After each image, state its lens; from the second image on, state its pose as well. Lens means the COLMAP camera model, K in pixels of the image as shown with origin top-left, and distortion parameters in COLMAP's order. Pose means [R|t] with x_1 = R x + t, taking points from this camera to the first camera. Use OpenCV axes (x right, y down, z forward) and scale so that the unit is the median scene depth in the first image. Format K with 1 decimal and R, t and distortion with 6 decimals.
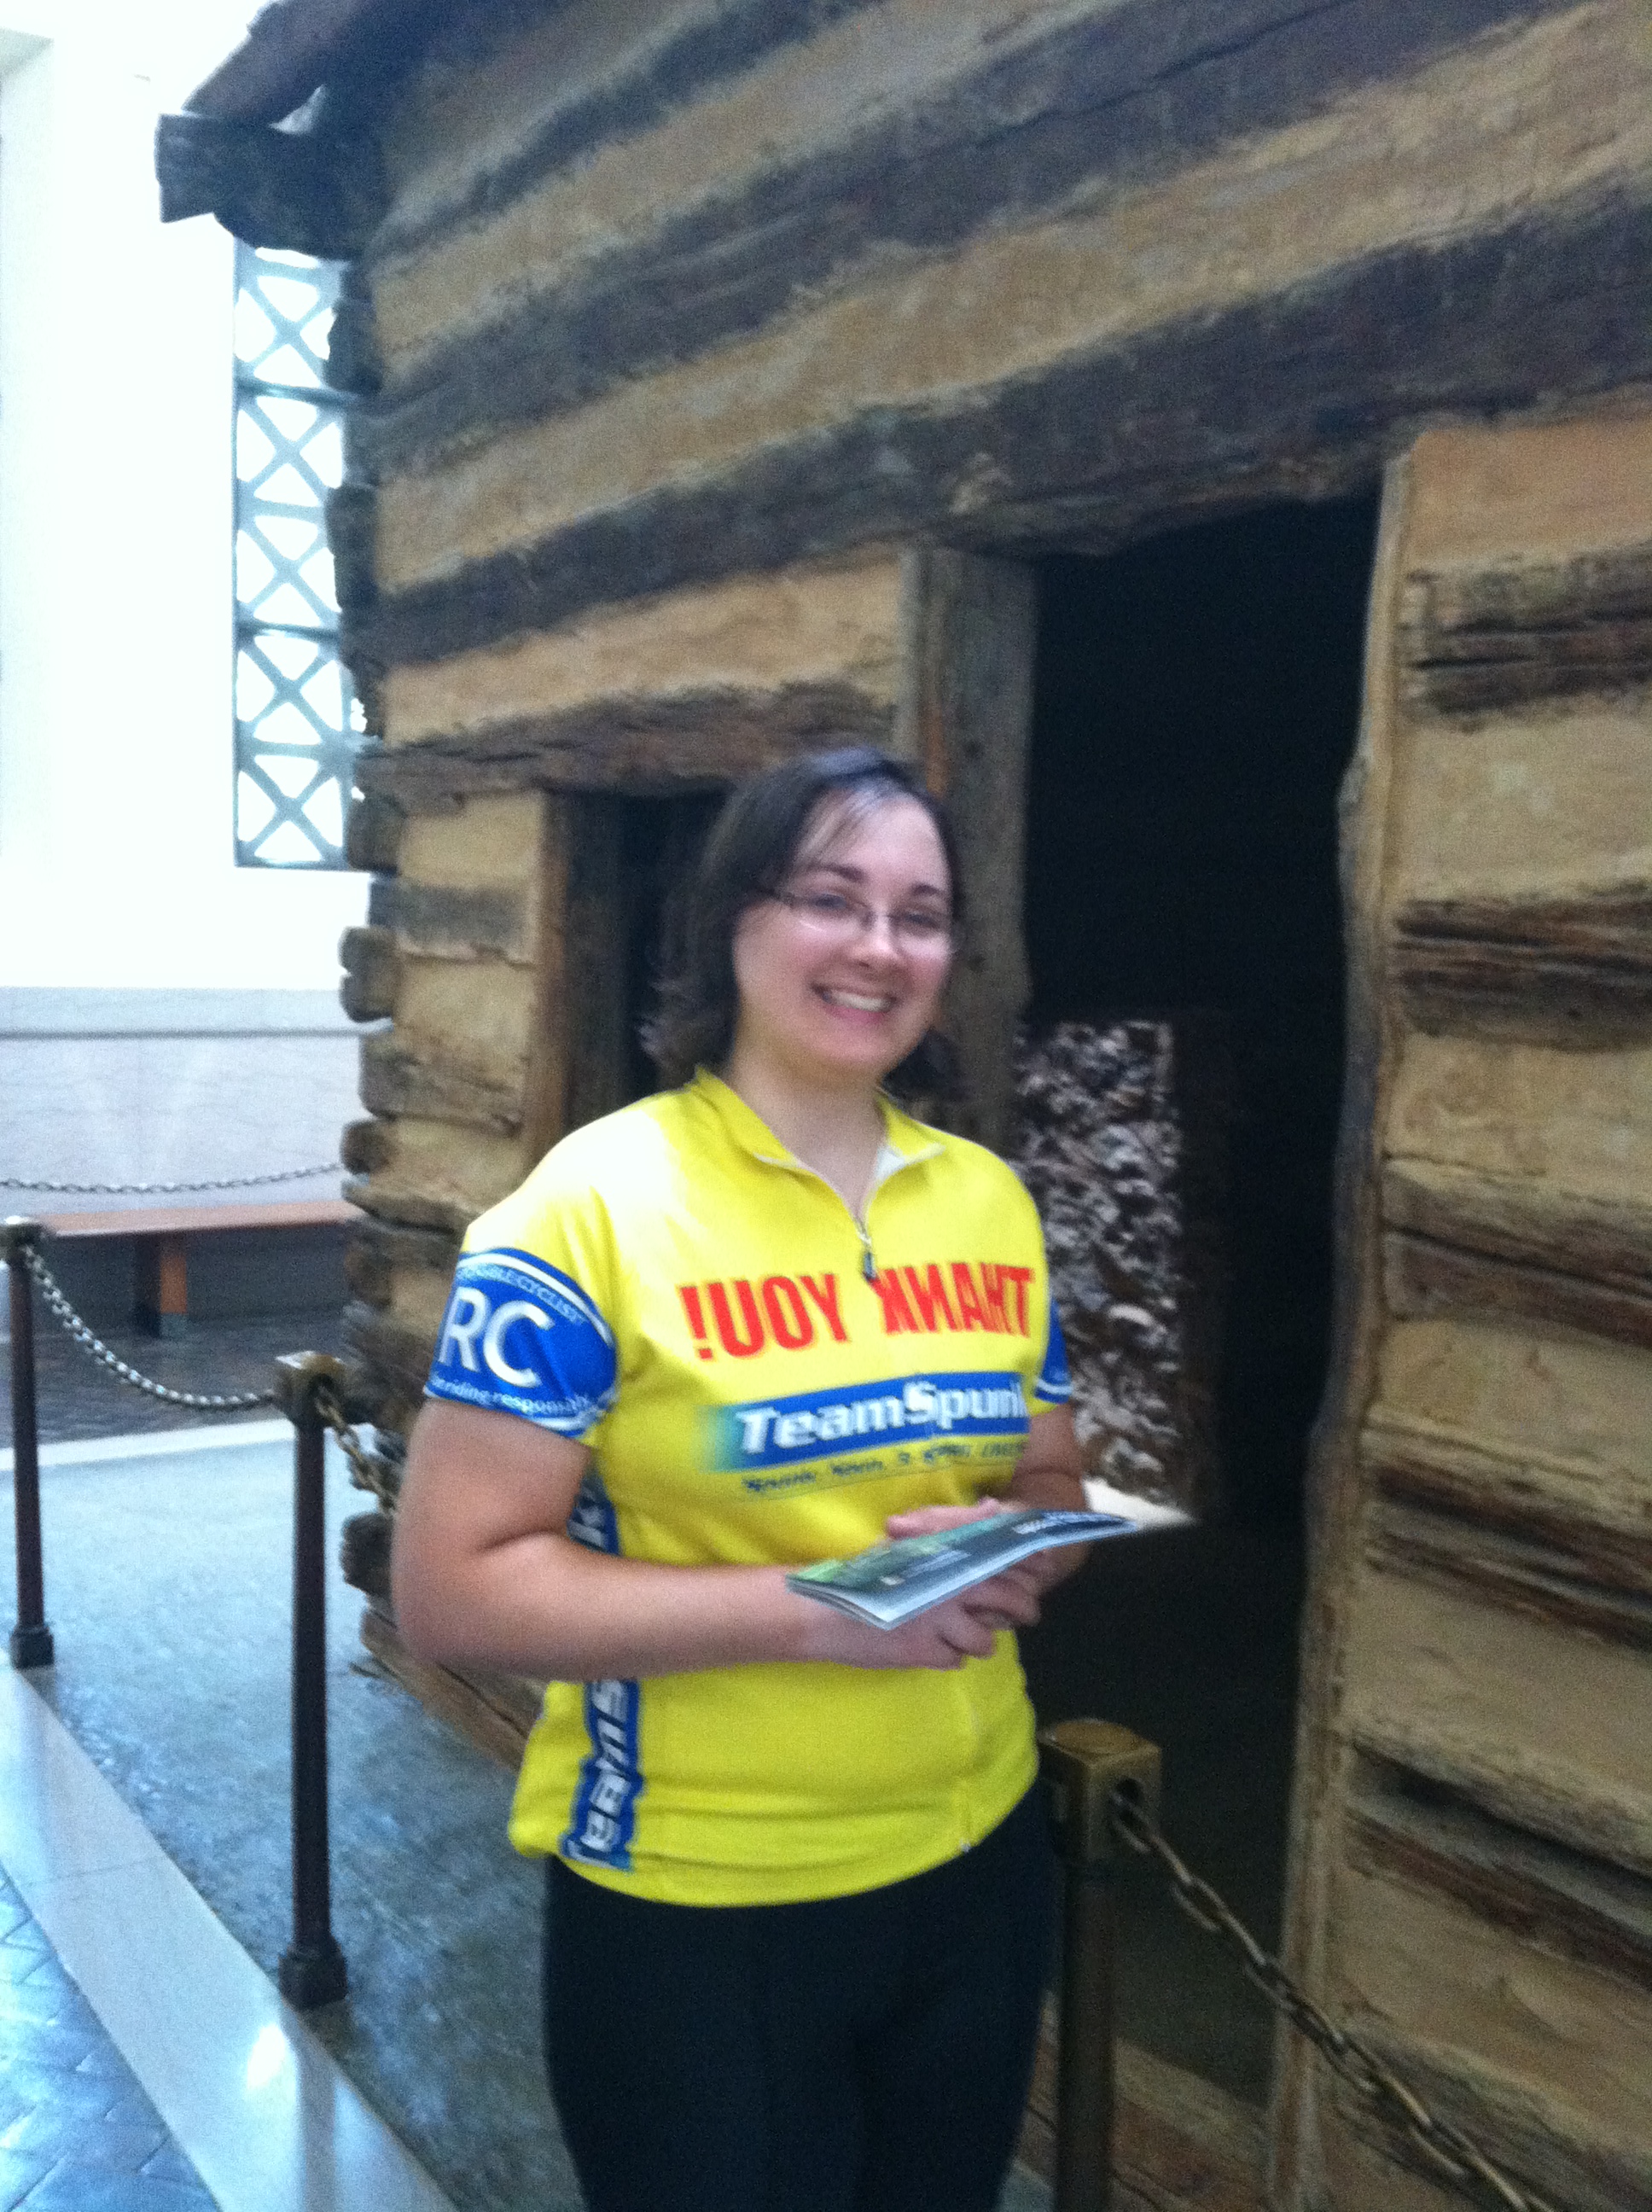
lens RADIAL K [[2086.8, 0, 826.0], [0, 2086.8, 1106.0], [0, 0, 1]] dist [0.117393, -0.413788]
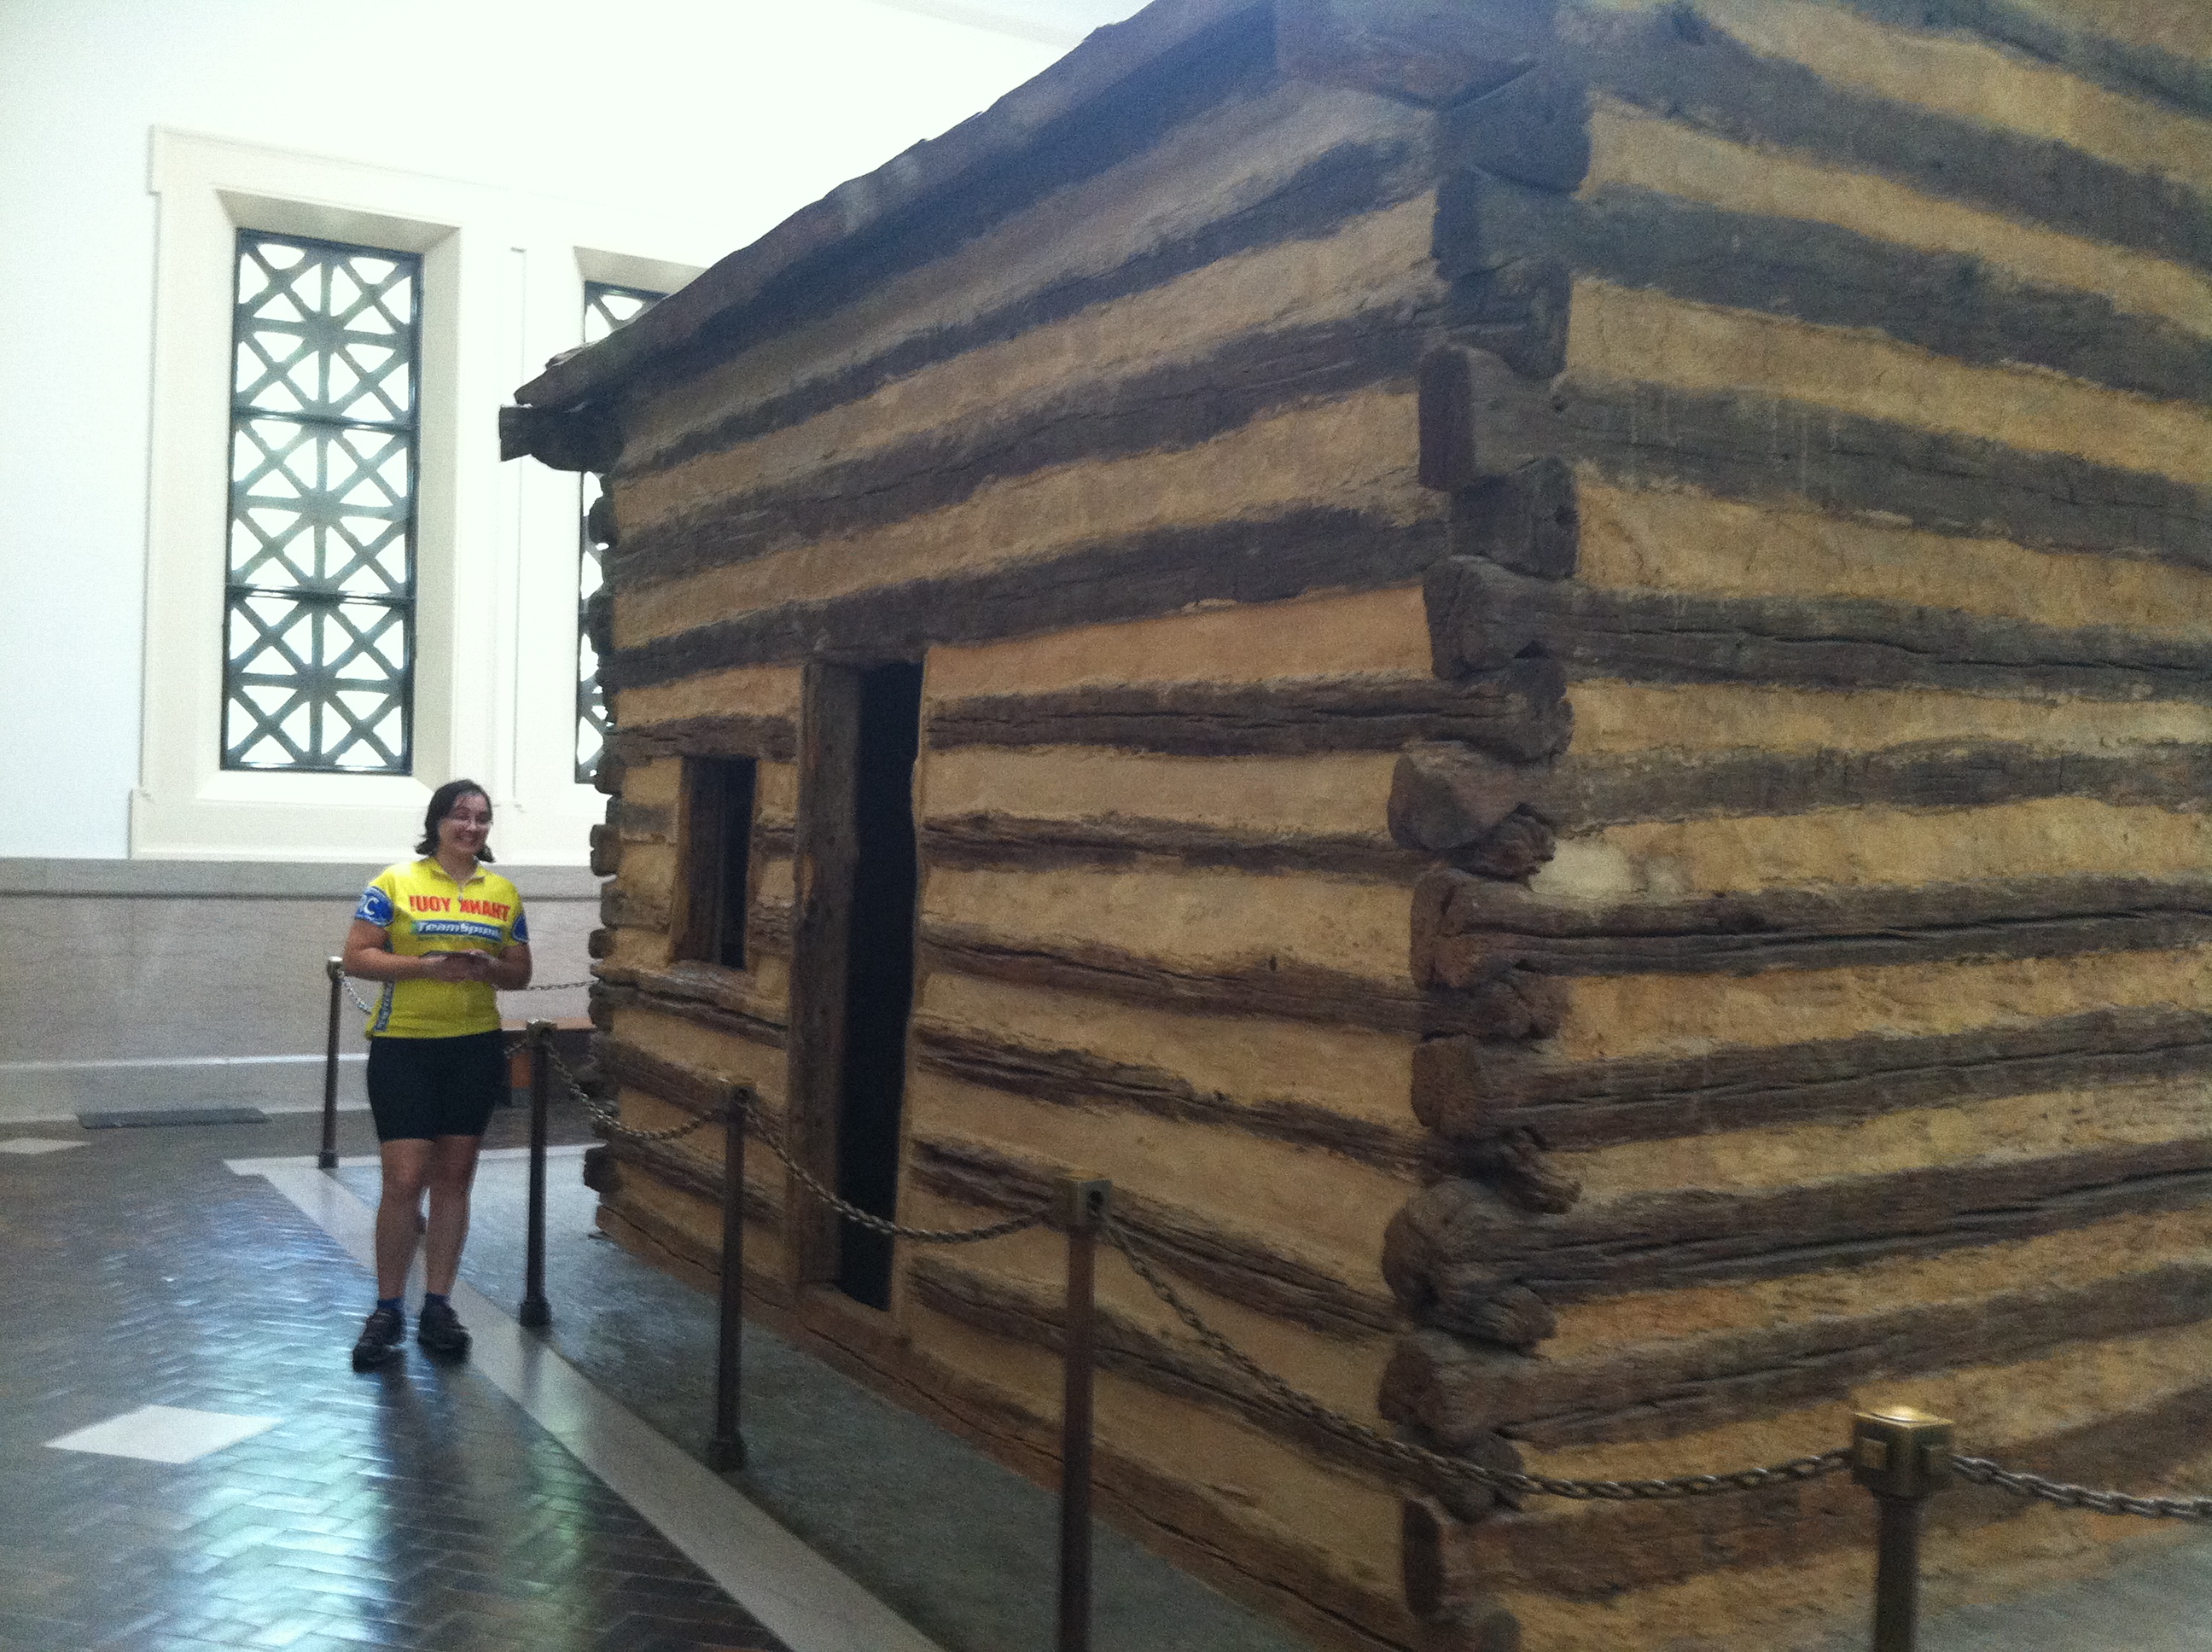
lens RADIAL K [[2086.8, 0, 1106.0], [0, 2086.8, 826.0], [0, 0, 1]] dist [0.117393, -0.413788]
pose [[0.998470, 0.001196, -0.055287, 0.385859], [-0.005796, 0.996523, -0.083112, 0.079546], [0.054996, 0.083305, 0.995005, -0.971025]]
